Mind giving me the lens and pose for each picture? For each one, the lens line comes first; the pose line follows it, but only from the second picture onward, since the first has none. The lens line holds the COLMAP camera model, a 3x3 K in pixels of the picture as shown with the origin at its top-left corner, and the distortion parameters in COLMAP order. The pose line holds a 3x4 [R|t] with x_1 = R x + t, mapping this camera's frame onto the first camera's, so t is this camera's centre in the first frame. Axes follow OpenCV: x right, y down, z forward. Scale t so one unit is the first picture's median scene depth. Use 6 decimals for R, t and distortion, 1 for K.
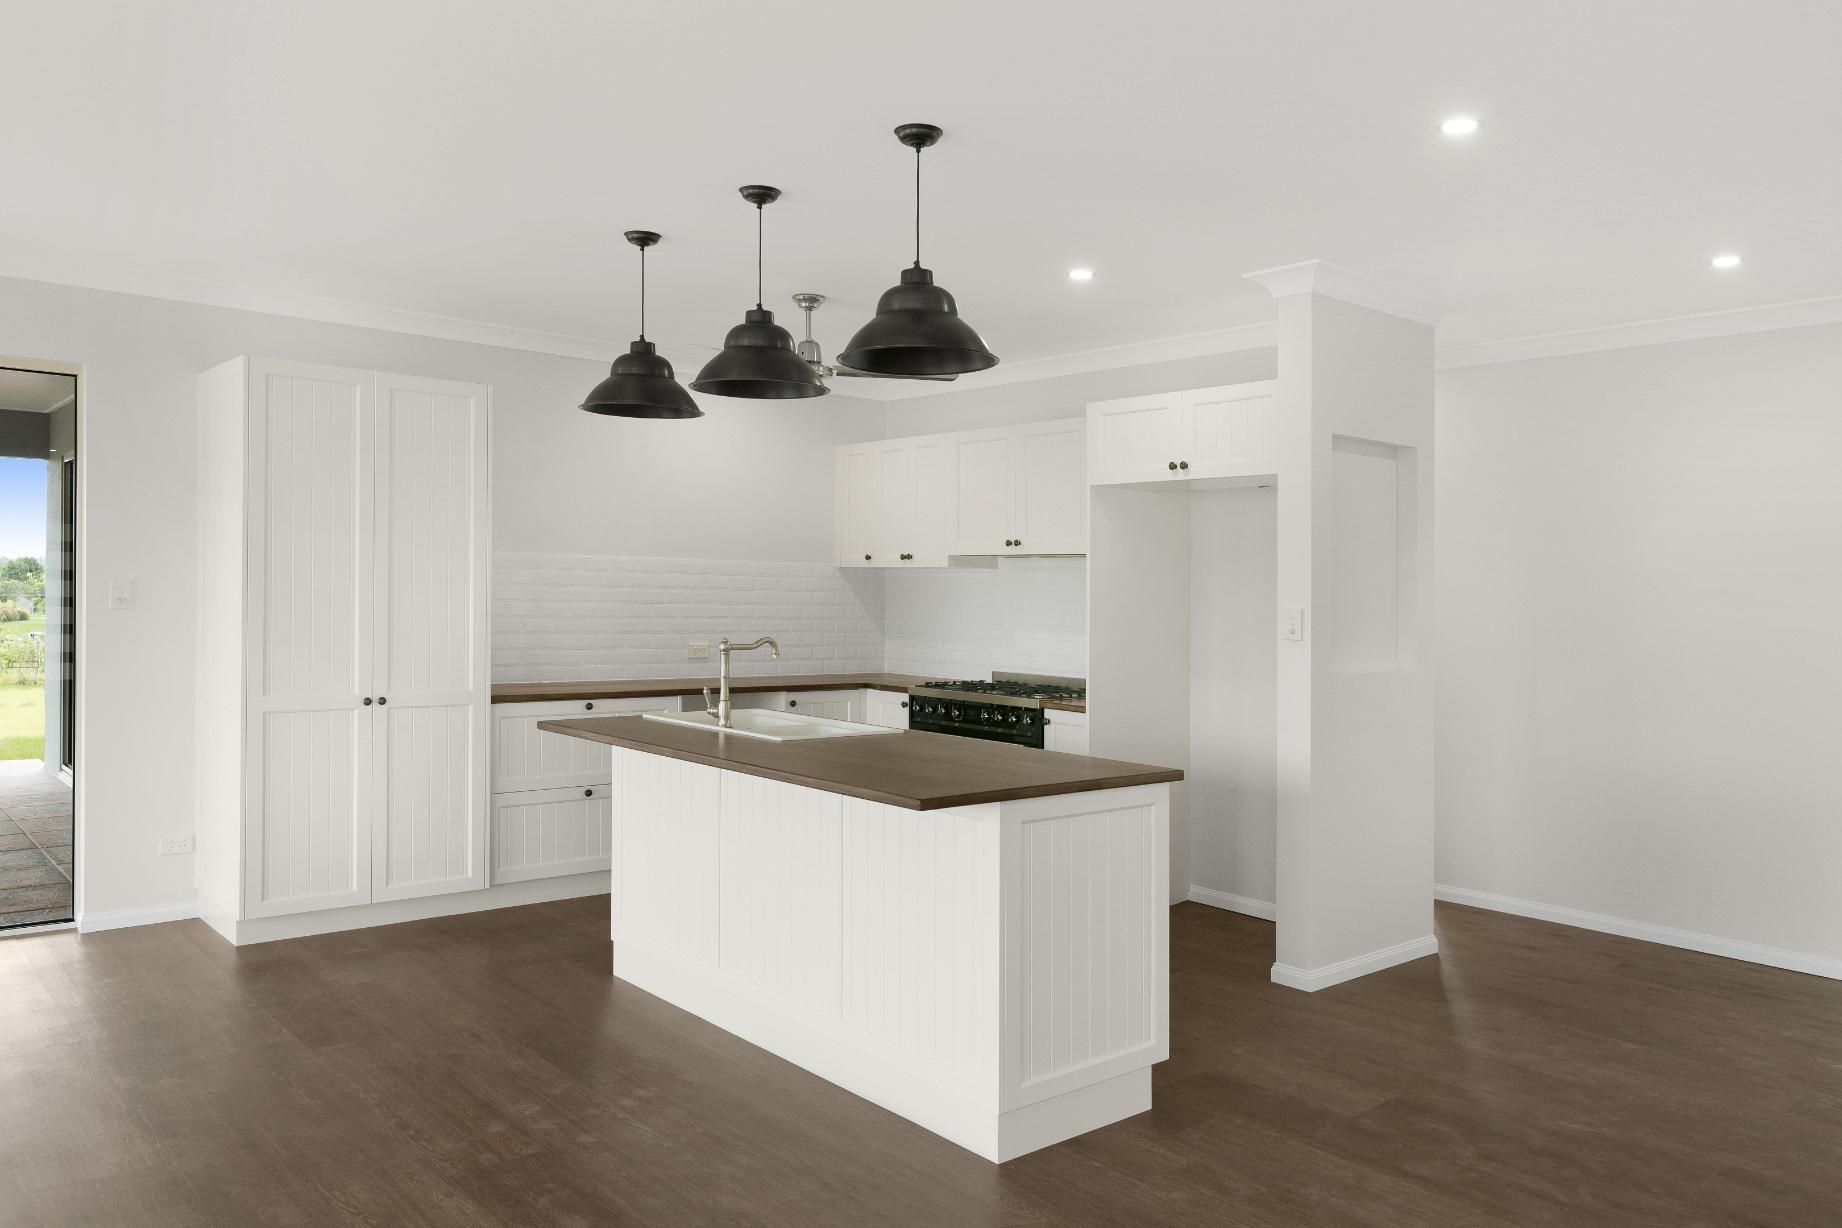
lens RADIAL K [[1354.5, 0, 1026.0], [0, 1354.5, 611.7], [0, 0, 1]] dist [-0.005242, 0.000990]
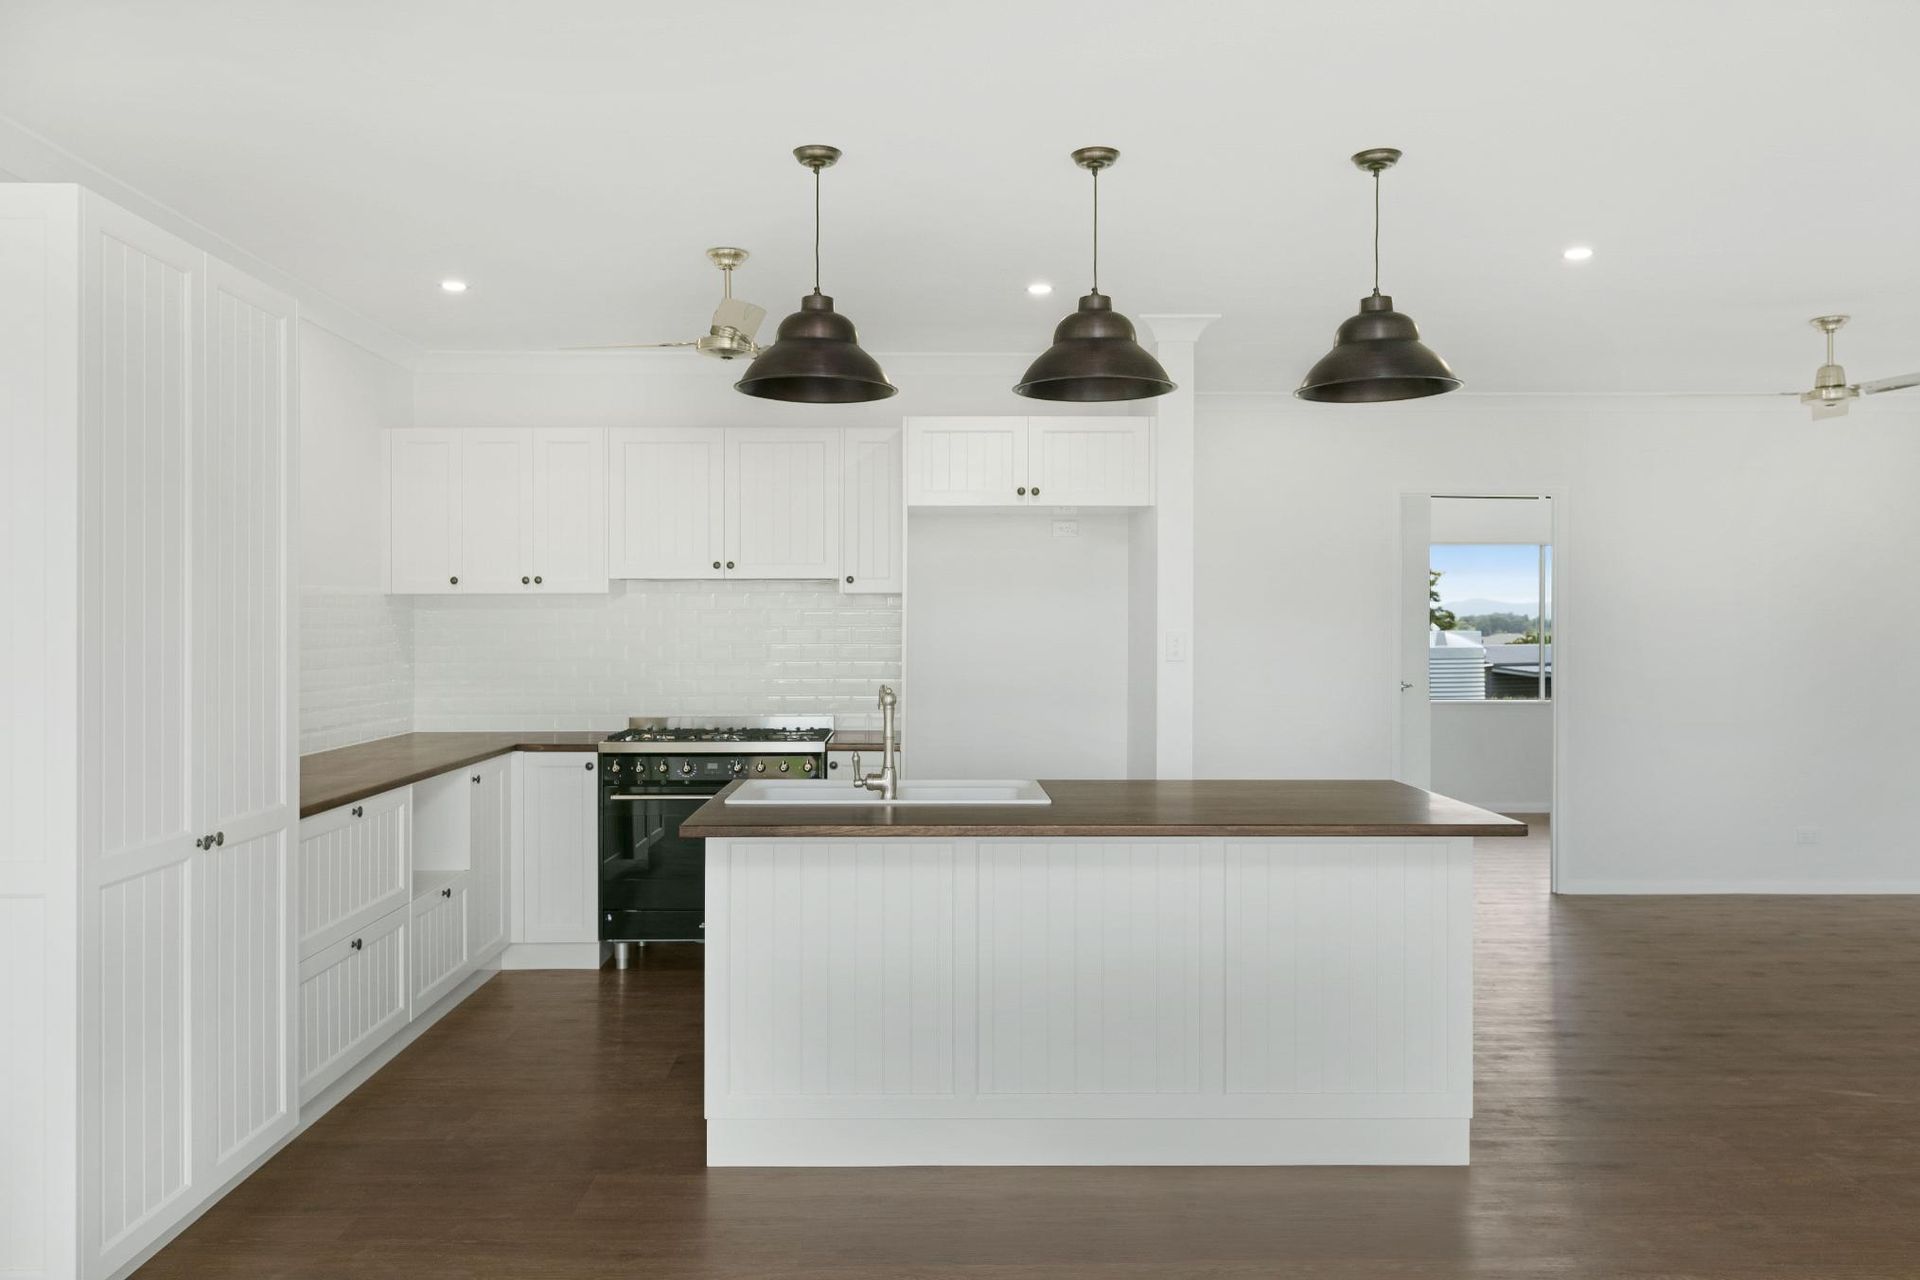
lens RADIAL K [[1378.2, 0, 960.0], [0, 1378.2, 640.0], [0, 0, 1]] dist [-0.001412, -0.000110]
pose [[0.656061, -0.031603, 0.754046, -0.653500], [0.024635, 0.999487, 0.020456, -0.019927], [-0.754306, 0.005155, 0.656503, 0.358322]]
